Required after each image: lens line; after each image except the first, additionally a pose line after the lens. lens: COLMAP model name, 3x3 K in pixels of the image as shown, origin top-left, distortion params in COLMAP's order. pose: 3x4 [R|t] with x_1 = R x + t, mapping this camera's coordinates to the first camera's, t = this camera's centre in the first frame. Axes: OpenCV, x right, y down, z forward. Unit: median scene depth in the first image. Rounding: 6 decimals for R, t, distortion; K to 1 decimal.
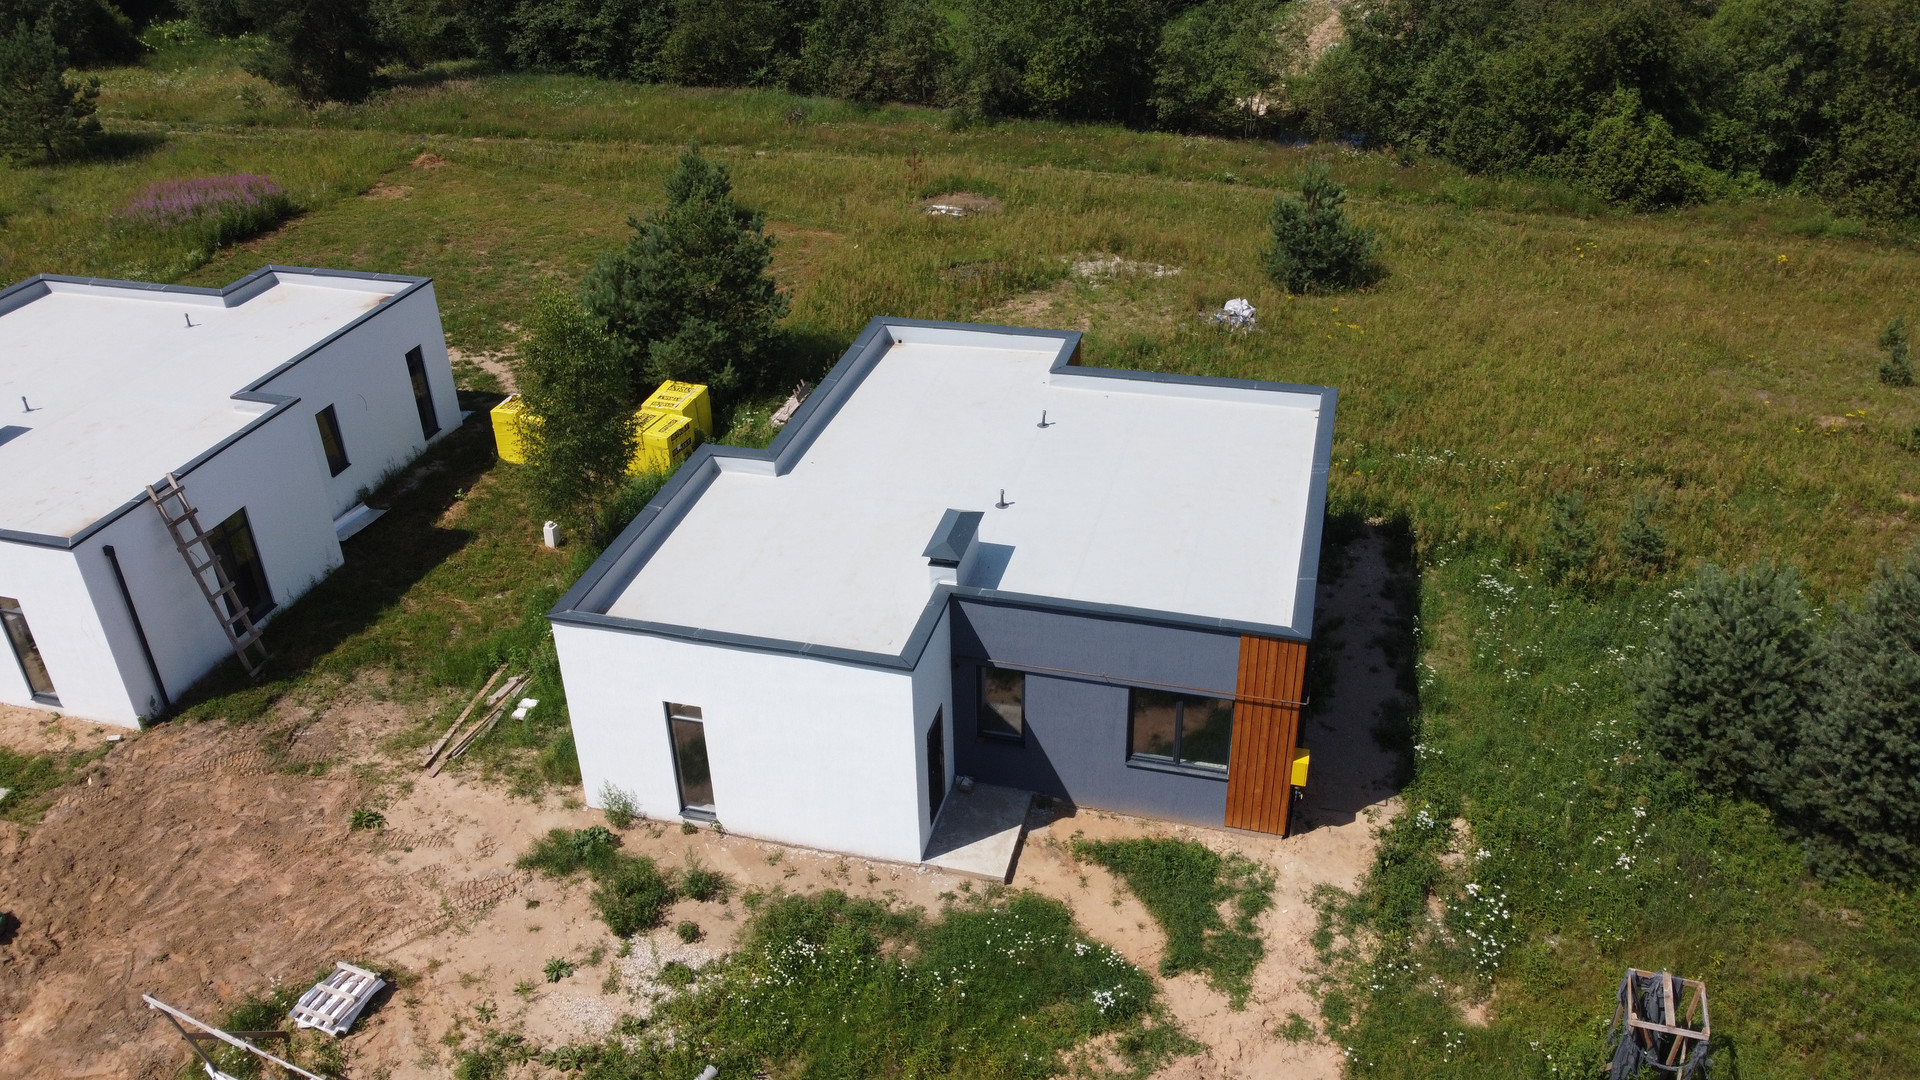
lens RADIAL K [[1457.6, 0, 941.5], [0, 1457.6, 531.9], [0, 0, 1]] dist [-0.003165, -0.000347]
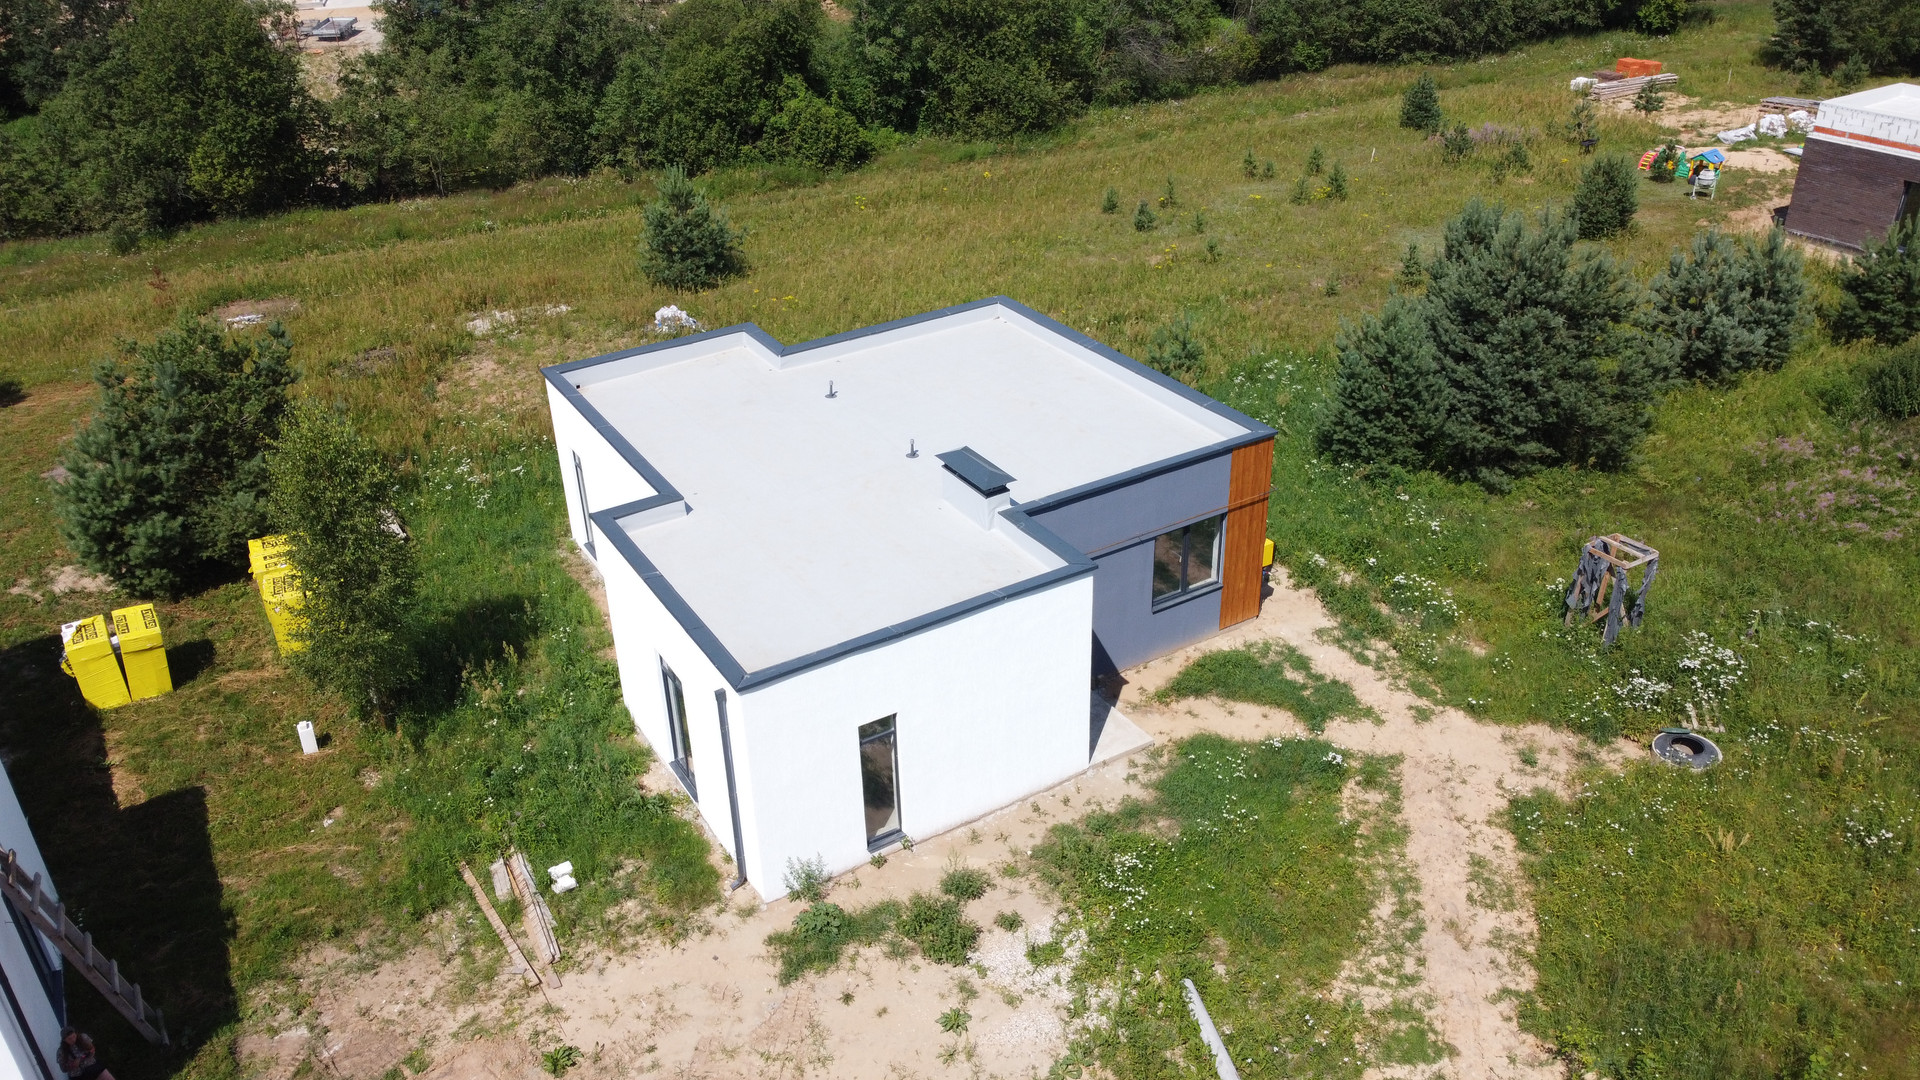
lens RADIAL K [[1457.6, 0, 922.6], [0, 1457.6, 519.6], [0, 0, 1]] dist [-0.003165, -0.000347]
pose [[0.694853, -0.335573, 0.636058, -0.675513], [0.375834, 0.923511, 0.076654, -0.057479], [-0.613130, 0.185789, 0.767824, 0.235106]]
